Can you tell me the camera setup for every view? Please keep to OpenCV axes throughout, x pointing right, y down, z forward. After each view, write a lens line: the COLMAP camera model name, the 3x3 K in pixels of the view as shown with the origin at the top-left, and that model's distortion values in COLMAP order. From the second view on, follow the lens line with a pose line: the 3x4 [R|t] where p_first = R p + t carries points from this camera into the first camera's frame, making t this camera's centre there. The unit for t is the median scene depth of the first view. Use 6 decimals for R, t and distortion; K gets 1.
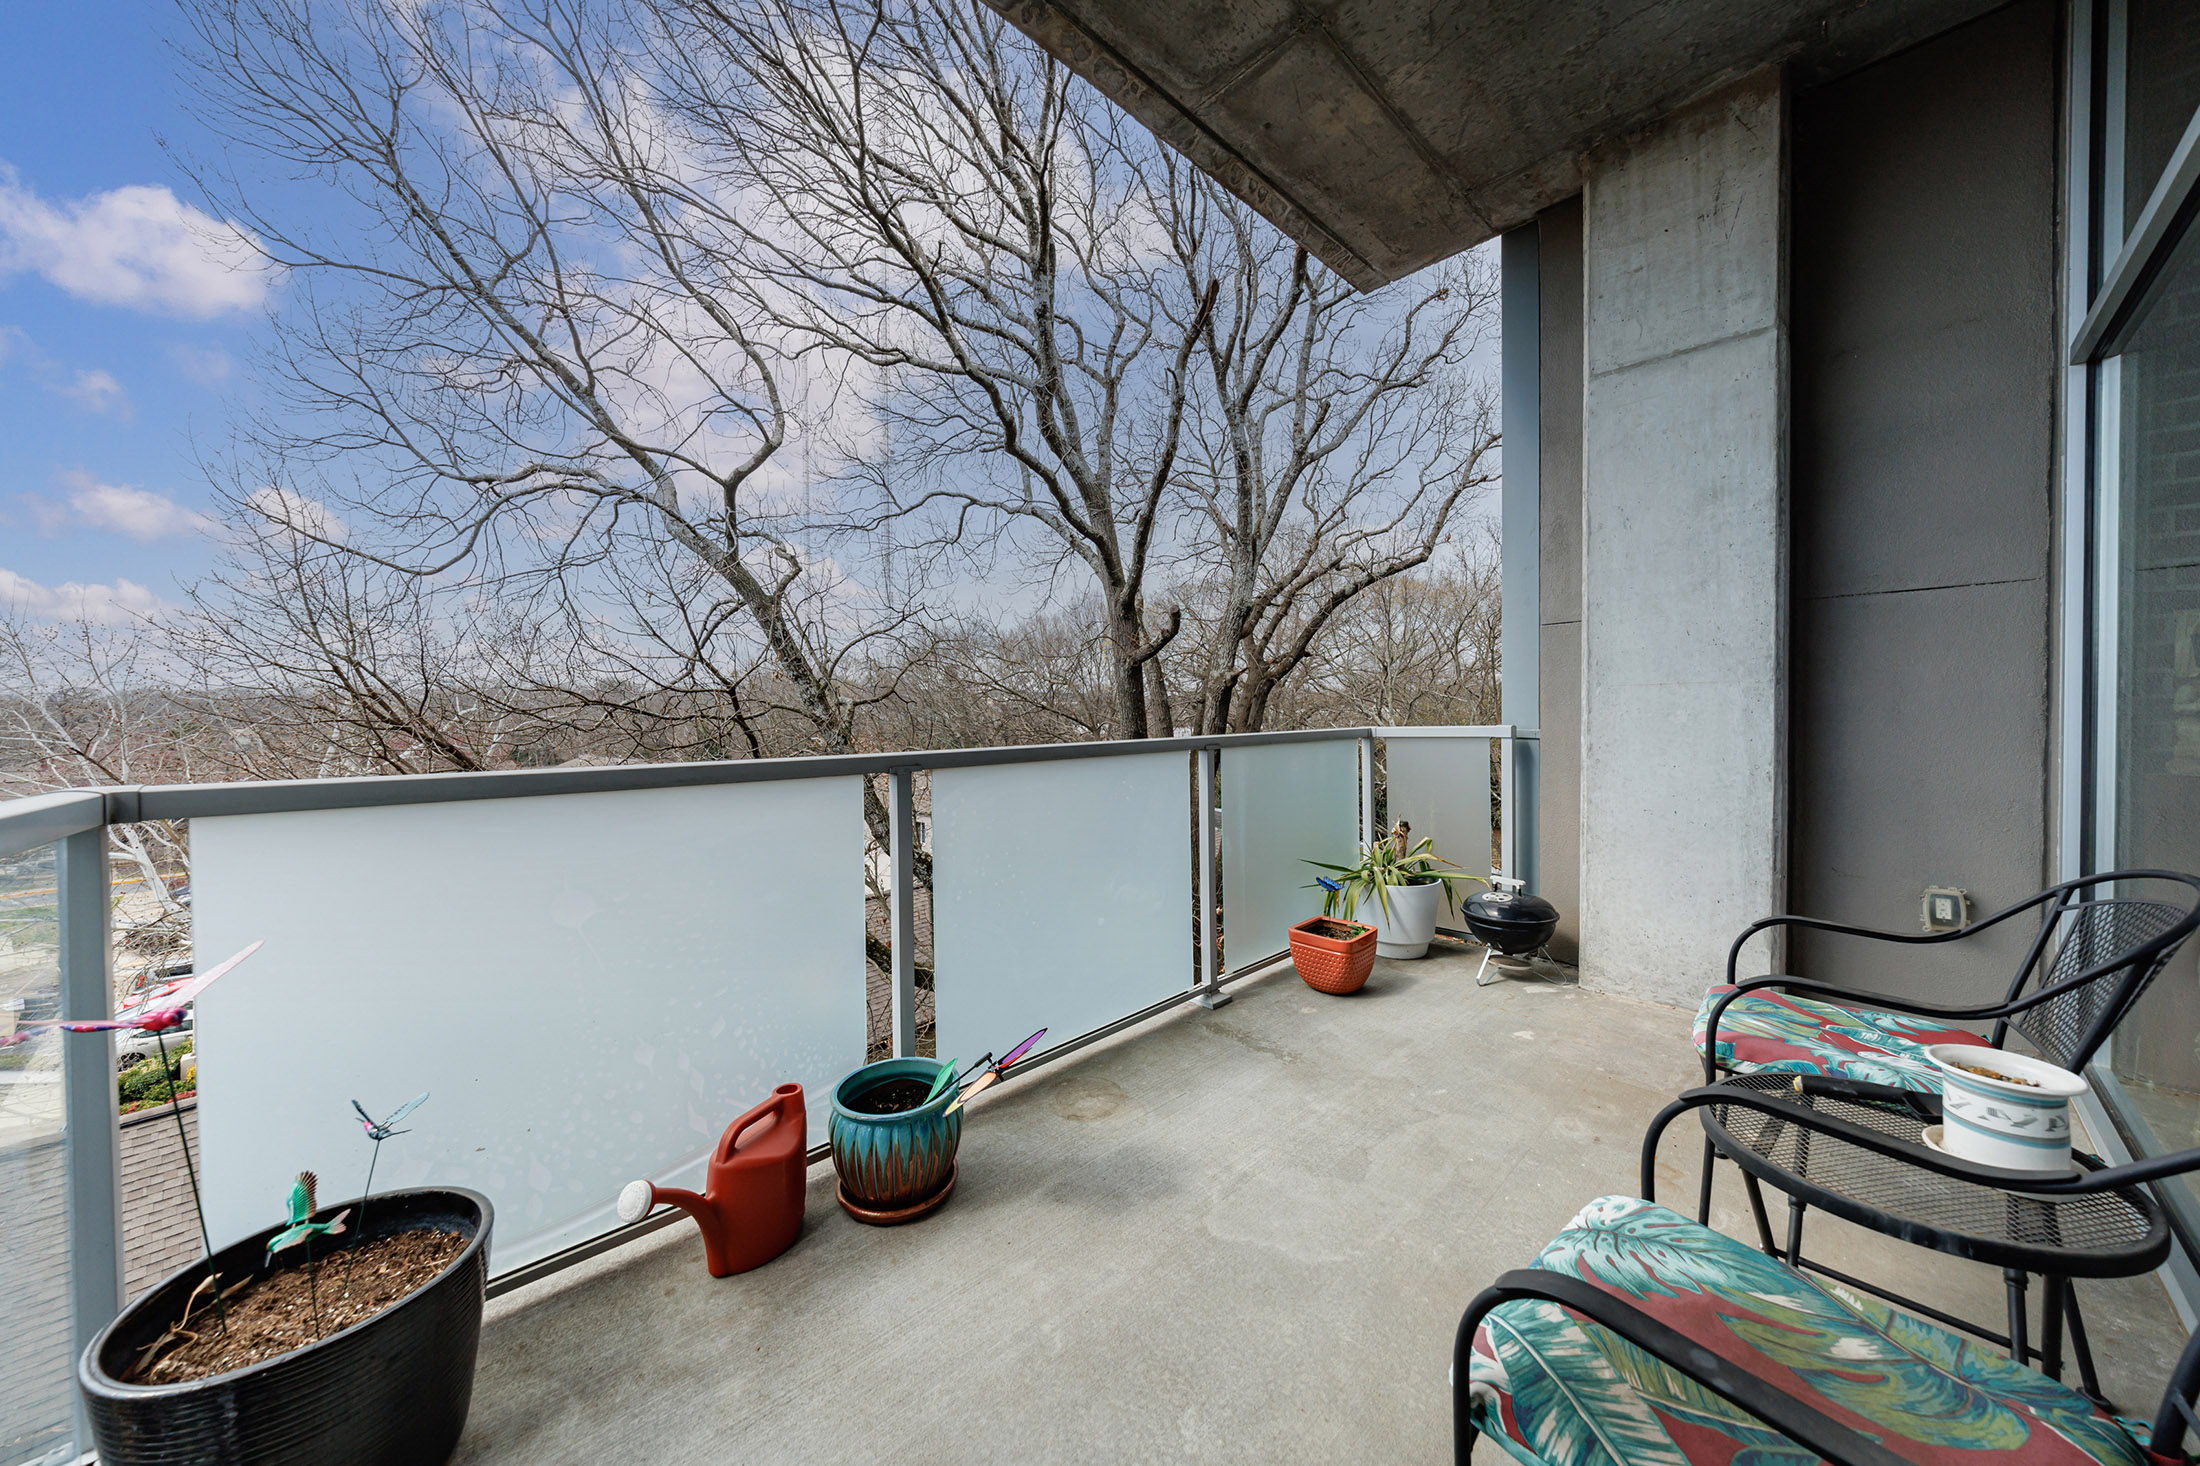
lens RADIAL K [[763.9, 0, 1109.2], [0, 763.9, 732.4], [0, 0, 1]] dist [-0.002850, 0.001103]
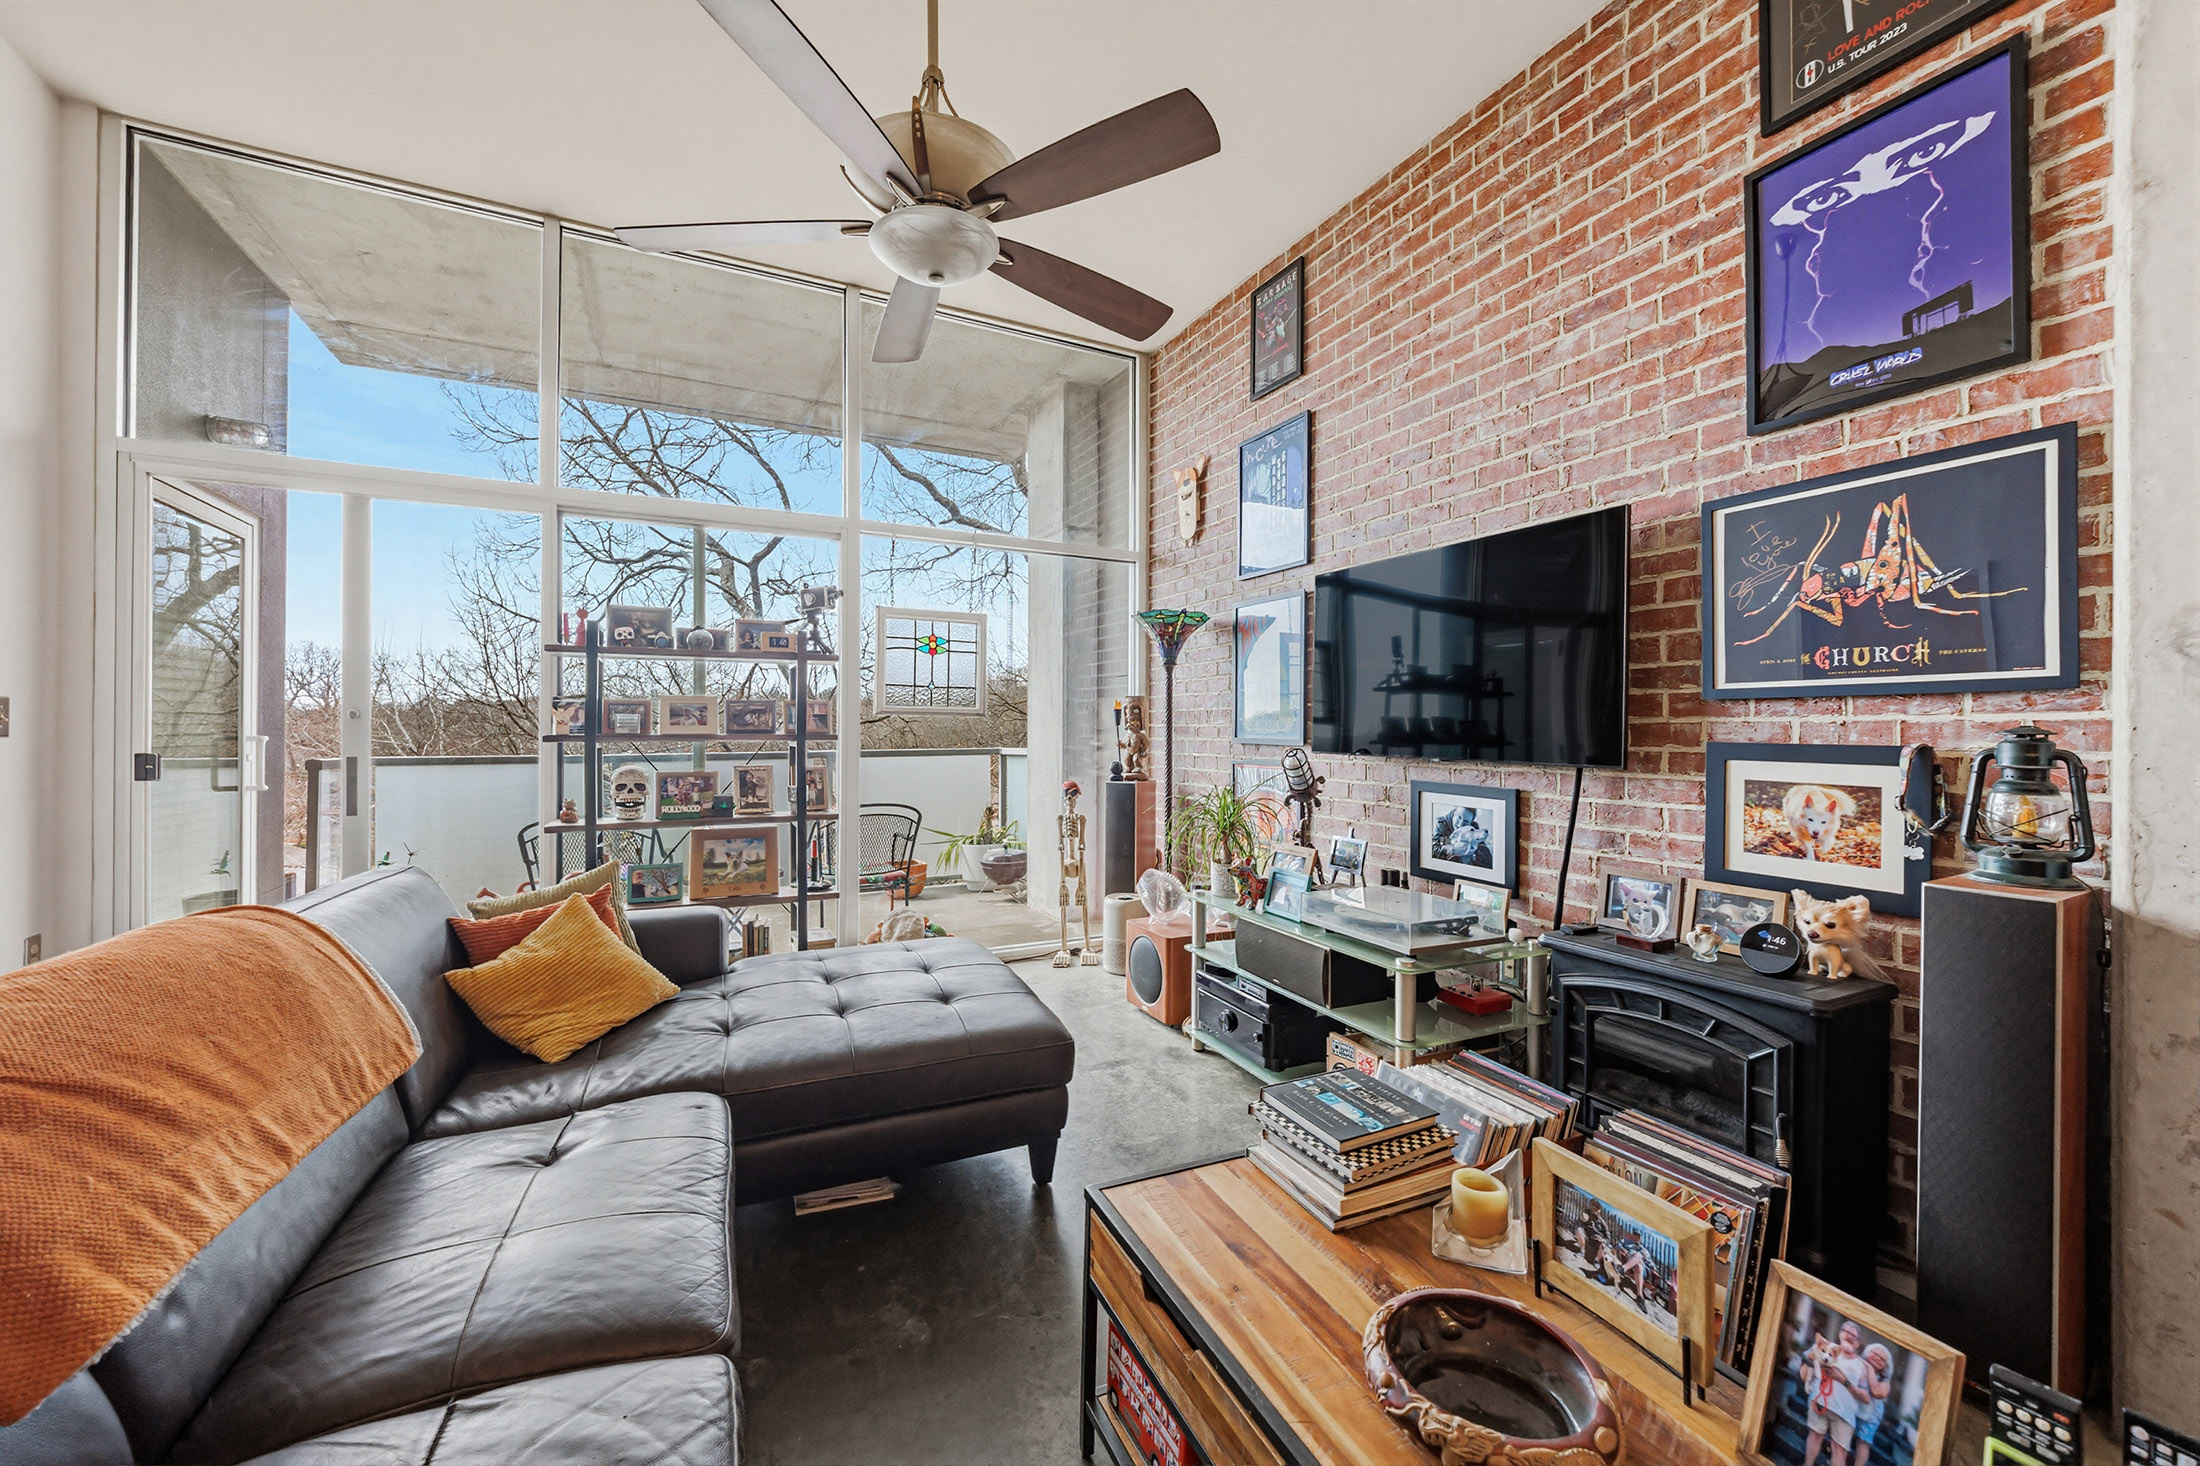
lens RADIAL K [[859.1, 0, 1106.0], [0, 859.1, 719.1], [0, 0, 1]] dist [0.008588, -0.001307]
pose [[0.963308, 0.004601, -0.268358, 0.530007], [-0.009995, 0.999774, -0.018737, -0.018581], [0.268211, 0.020732, 0.963137, -0.326372]]
